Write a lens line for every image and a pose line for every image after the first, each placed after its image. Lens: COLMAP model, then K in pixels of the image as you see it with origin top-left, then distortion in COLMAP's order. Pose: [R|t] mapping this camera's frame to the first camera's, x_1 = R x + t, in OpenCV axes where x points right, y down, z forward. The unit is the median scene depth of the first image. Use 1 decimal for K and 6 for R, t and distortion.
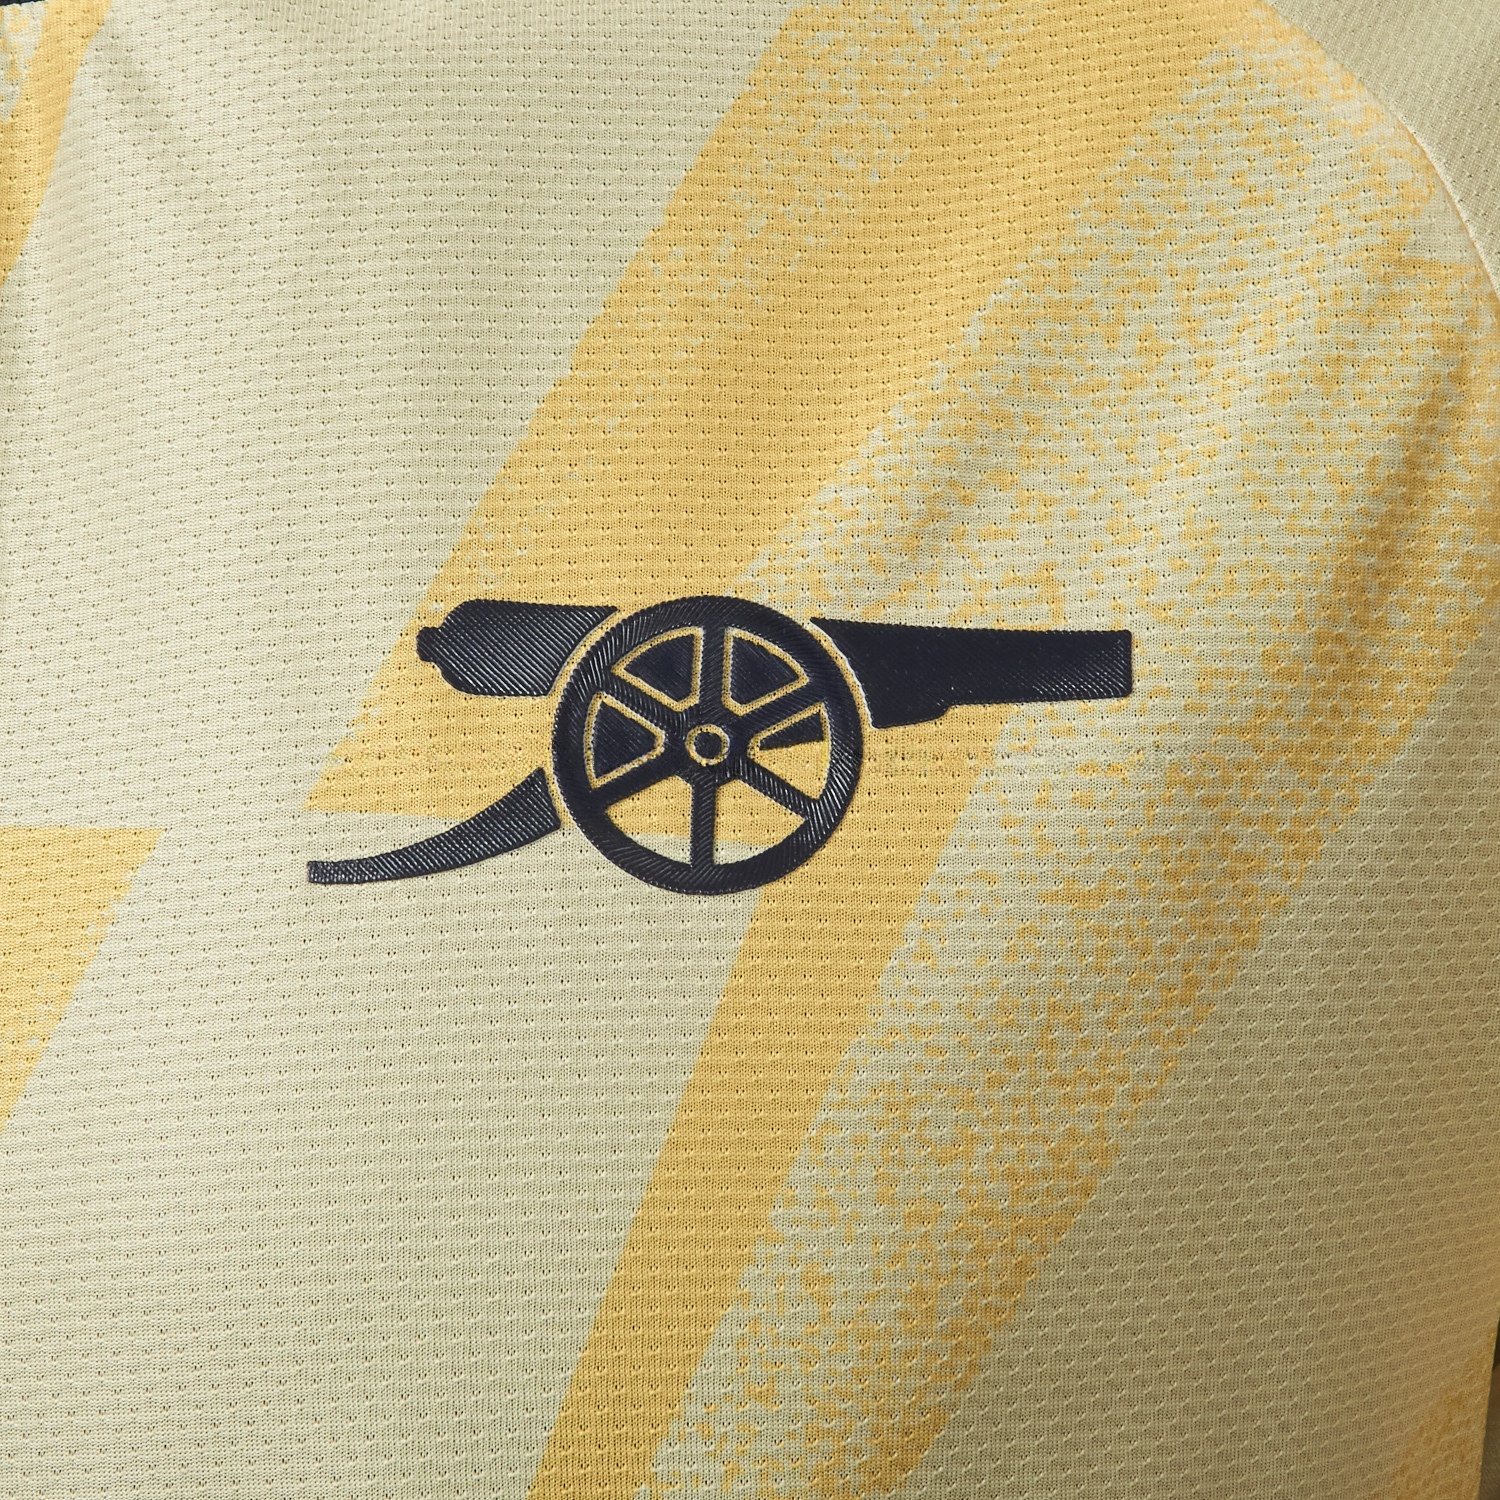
lens RADIAL K [[3250.2, 0, 749.9], [0, 3250.2, 696.4], [0, 0, 1]] dist [0.030514, -0.347597]
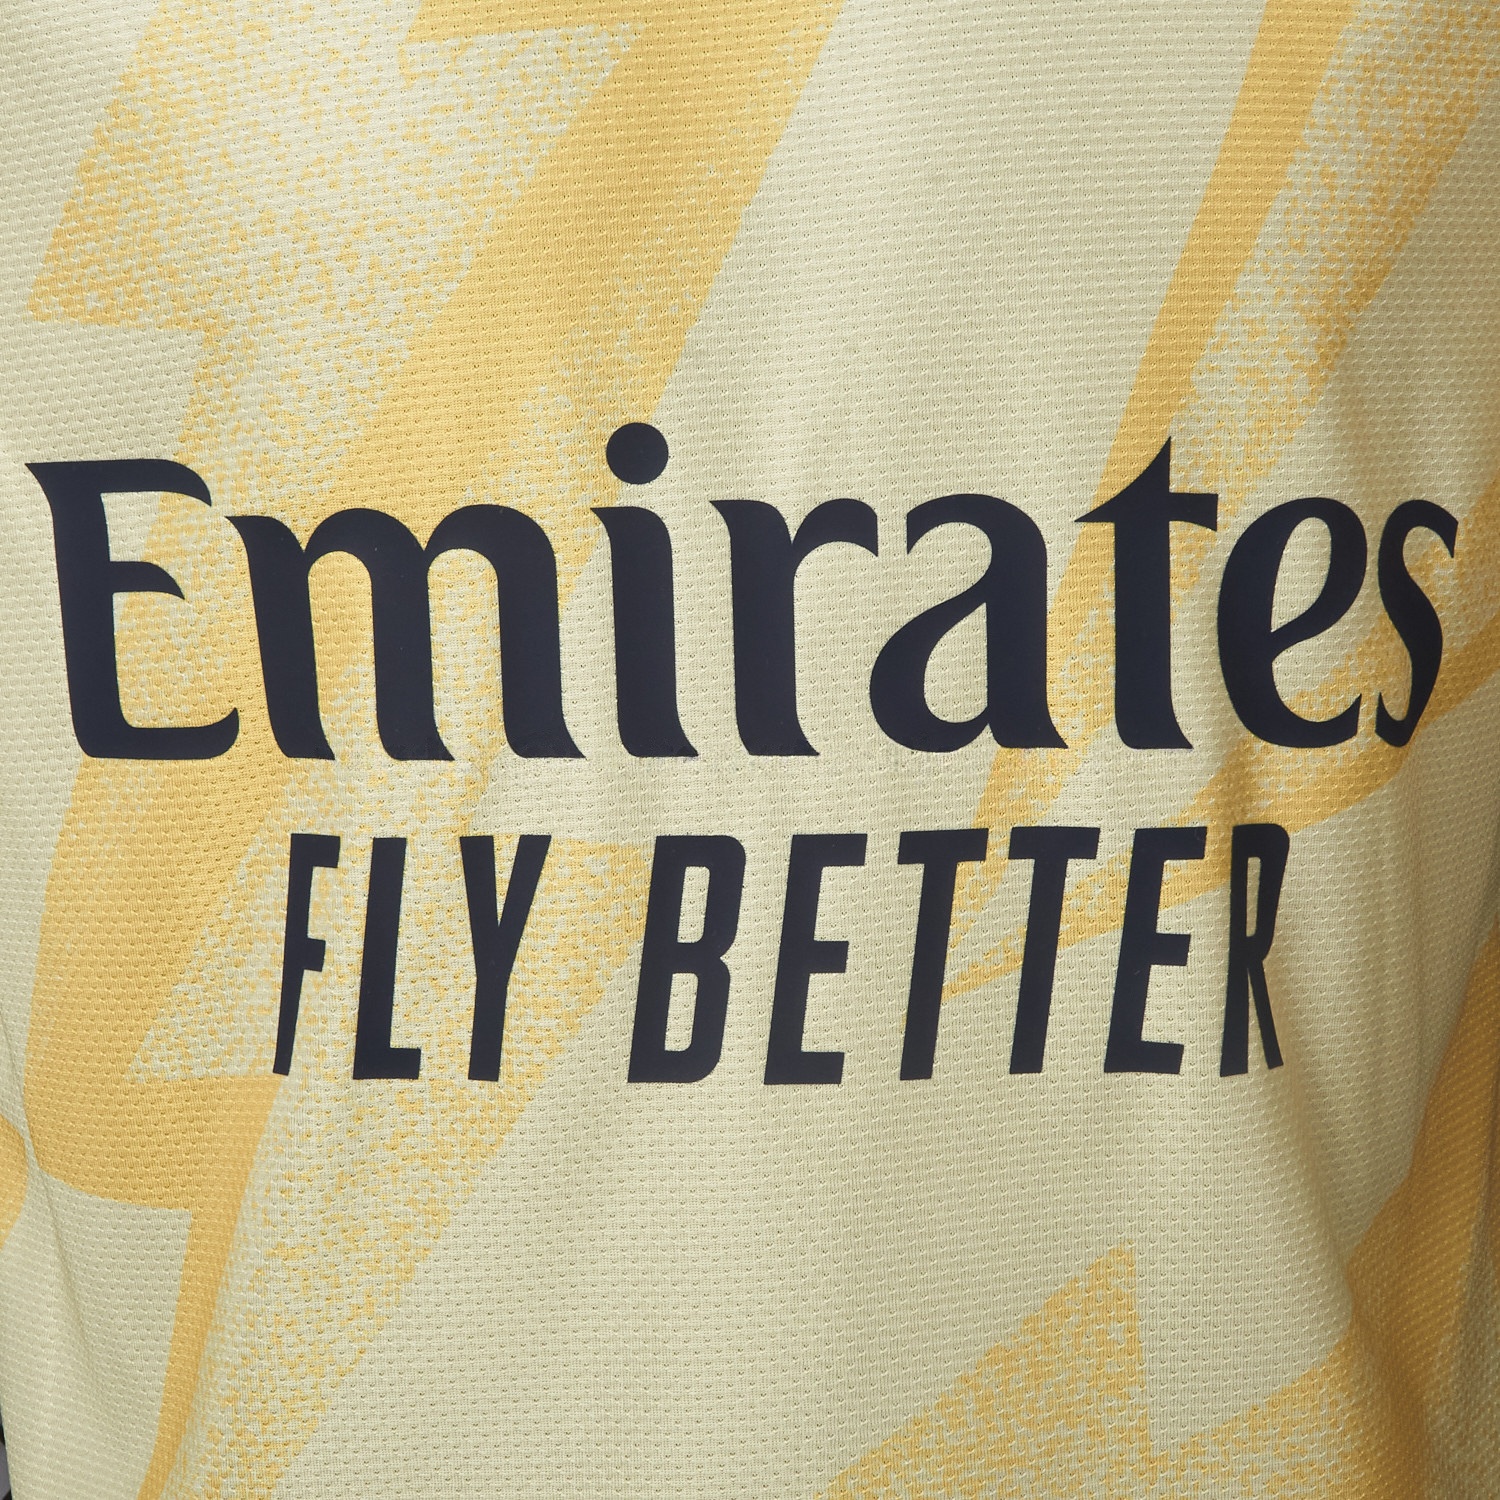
lens RADIAL K [[3250.2, 0, 749.9], [0, 3250.2, 696.4], [0, 0, 1]] dist [0.030514, -0.347597]
pose [[0.979569, -0.030113, 0.198839, -0.568201], [-0.001993, 0.987224, 0.159329, 0.173542], [-0.201096, -0.156470, 0.966994, -0.515542]]
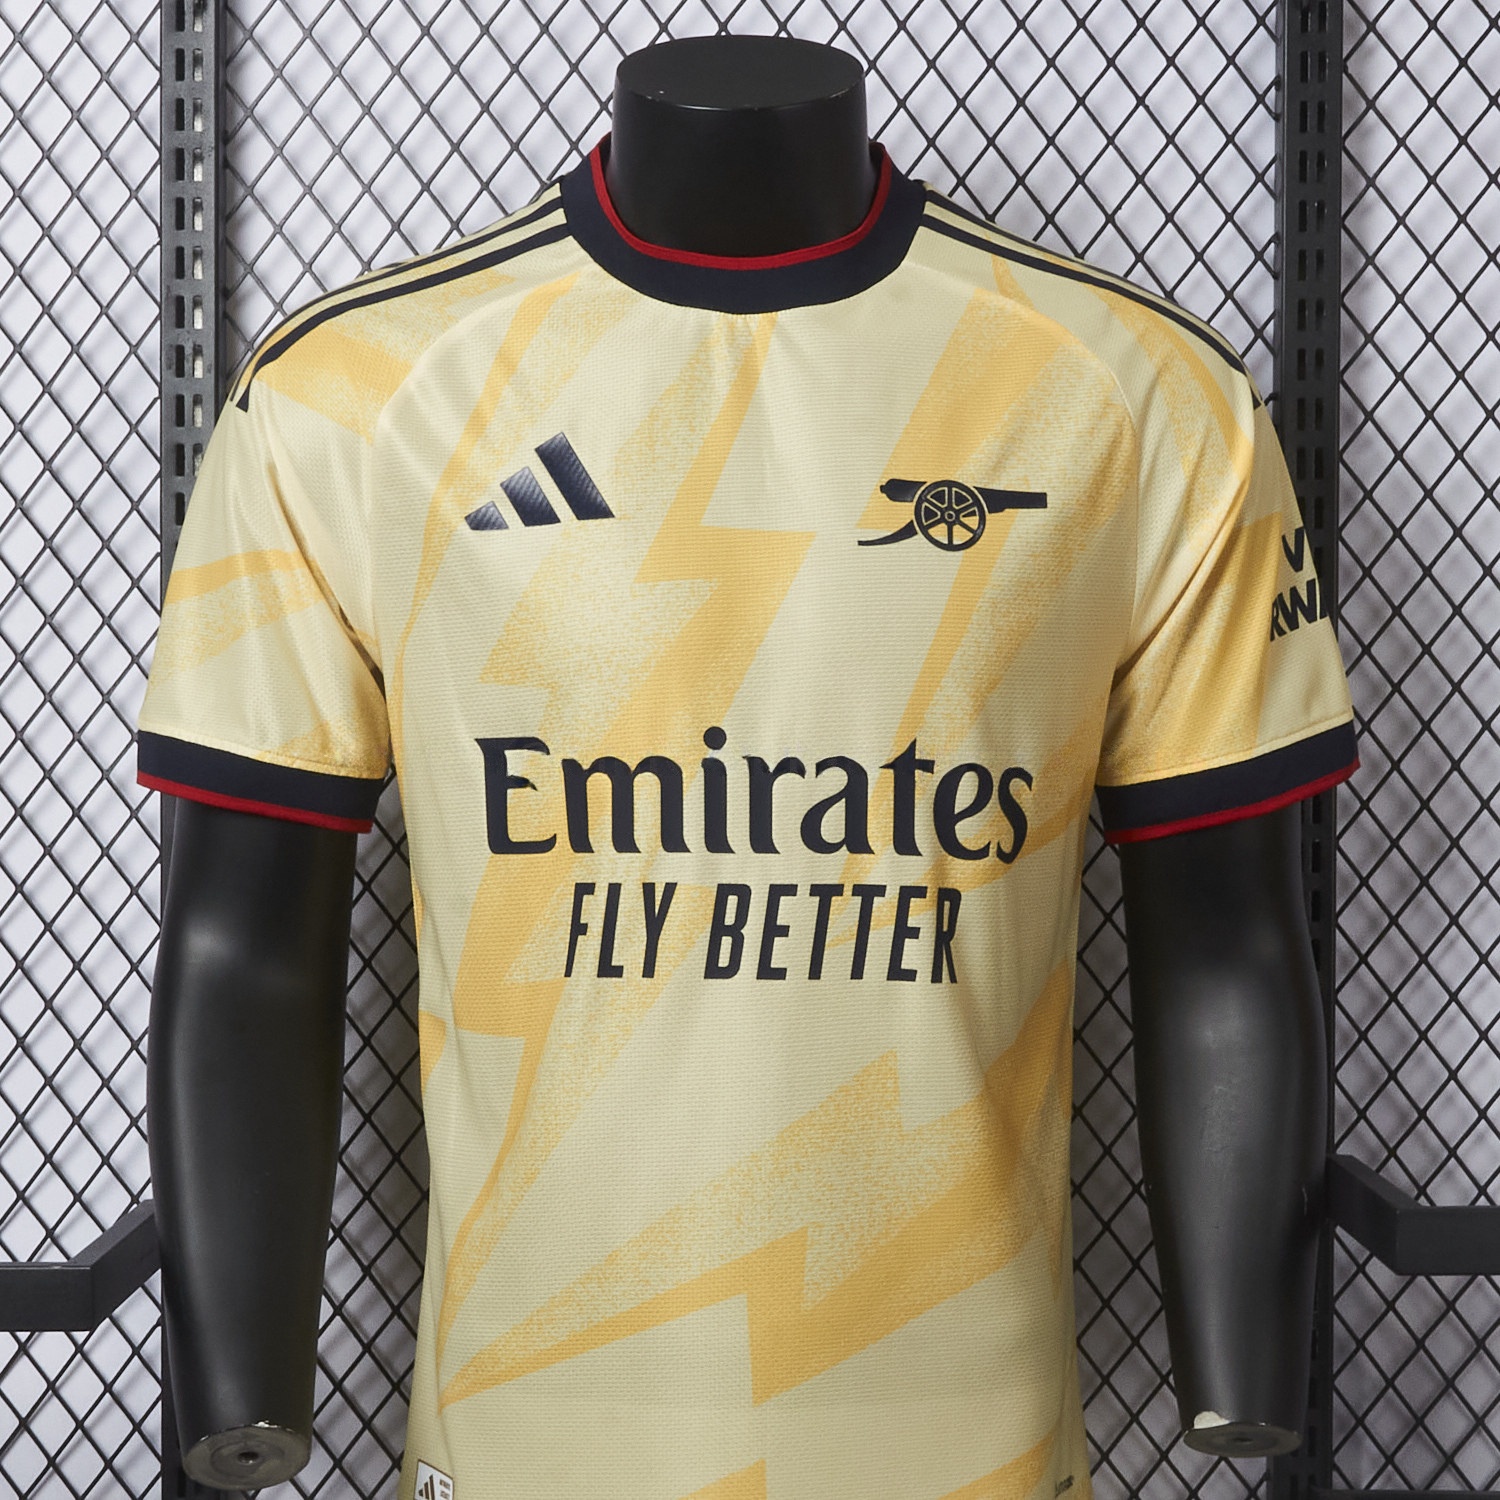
lens RADIAL K [[2724.4, 0, 750.0], [0, 2724.4, 750.0], [0, 0, 1]] dist [-0.004935, 0.053414]
pose [[0.978686, 0.019814, 0.204403, -0.969328], [-0.030483, 0.998325, 0.049181, 0.150295], [-0.203087, -0.054364, 0.977650, -2.364785]]
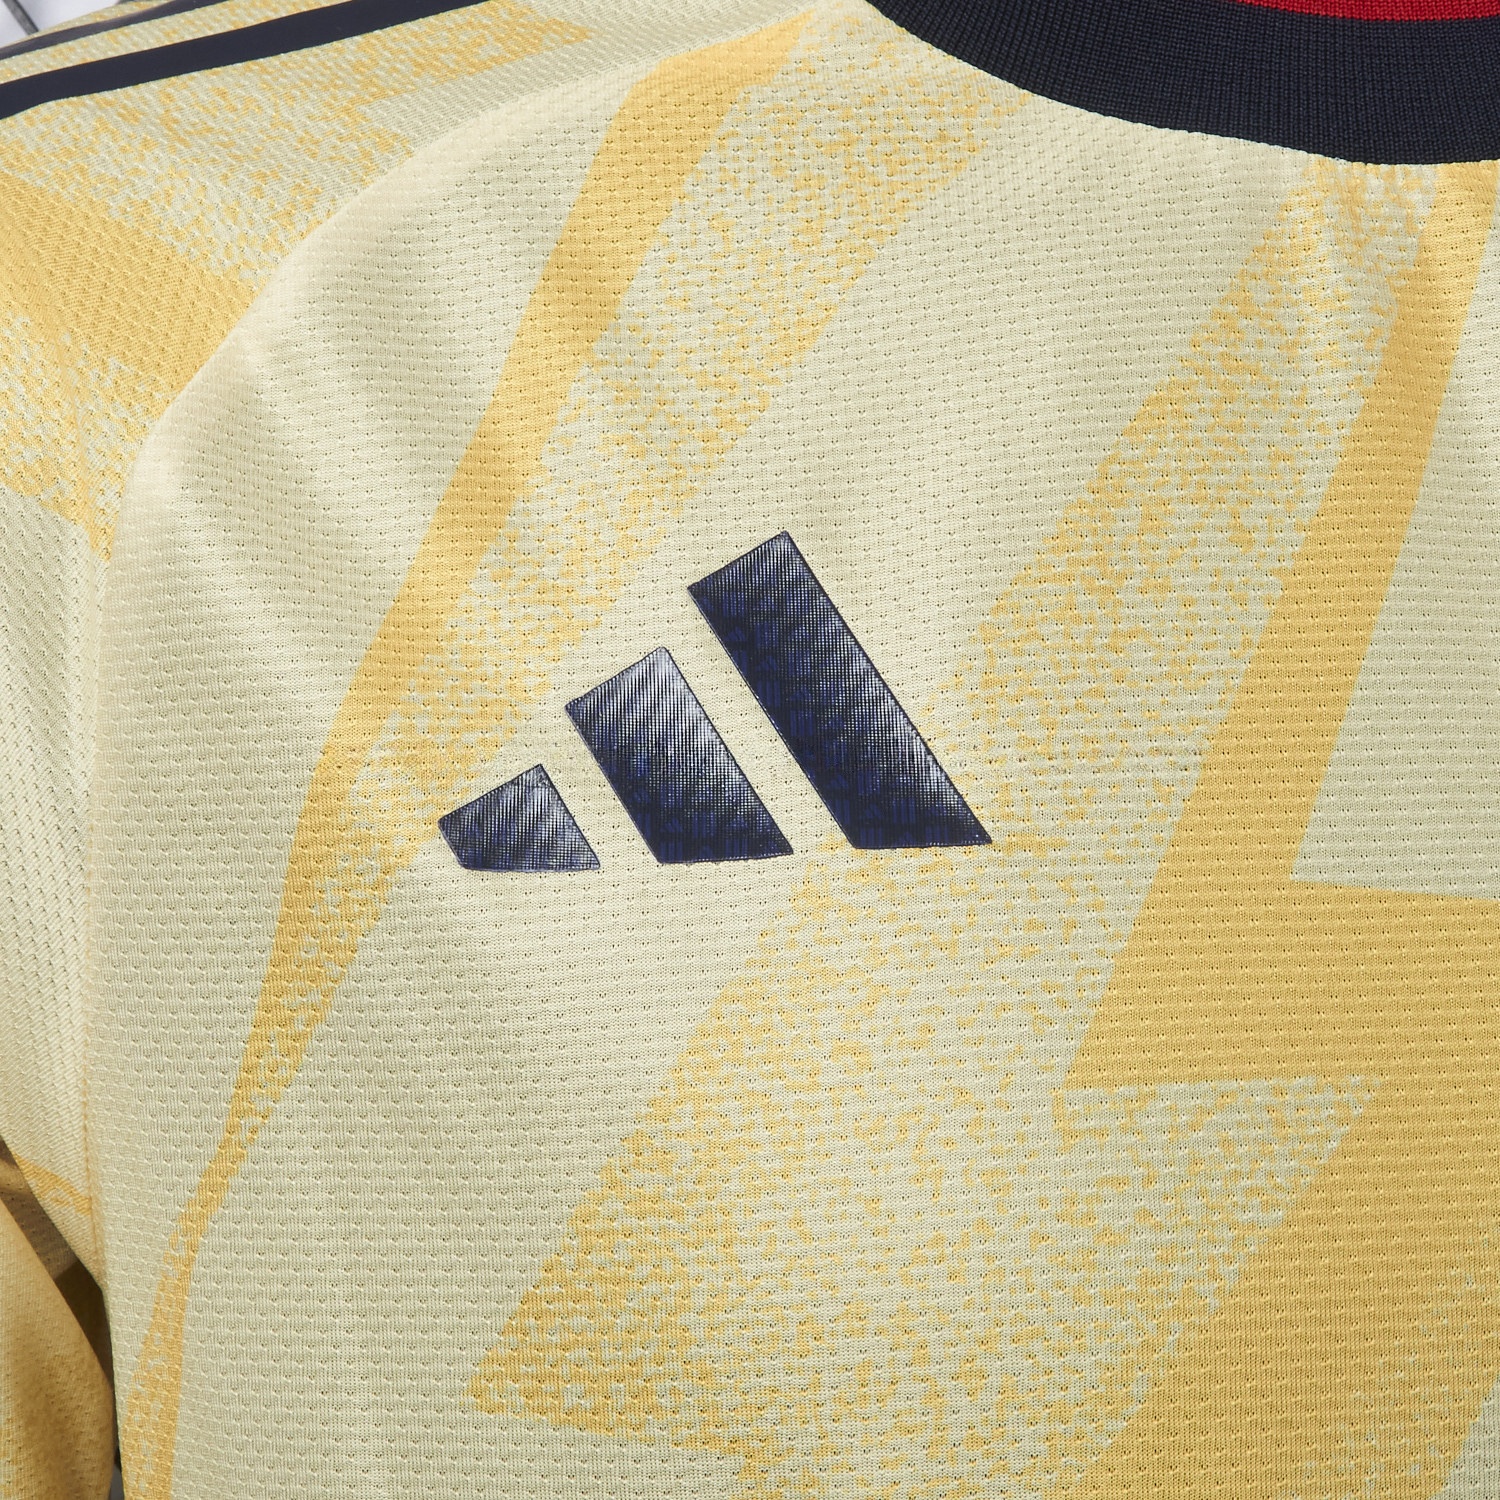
lens RADIAL K [[3250.2, 0, 749.9], [0, 3250.2, 696.4], [0, 0, 1]] dist [0.030514, -0.347597]
pose [[0.952097, 0.060901, 0.299669, -0.866481], [-0.057852, 0.998143, -0.019046, 0.004944], [-0.300272, 0.000797, 0.953853, 0.003520]]
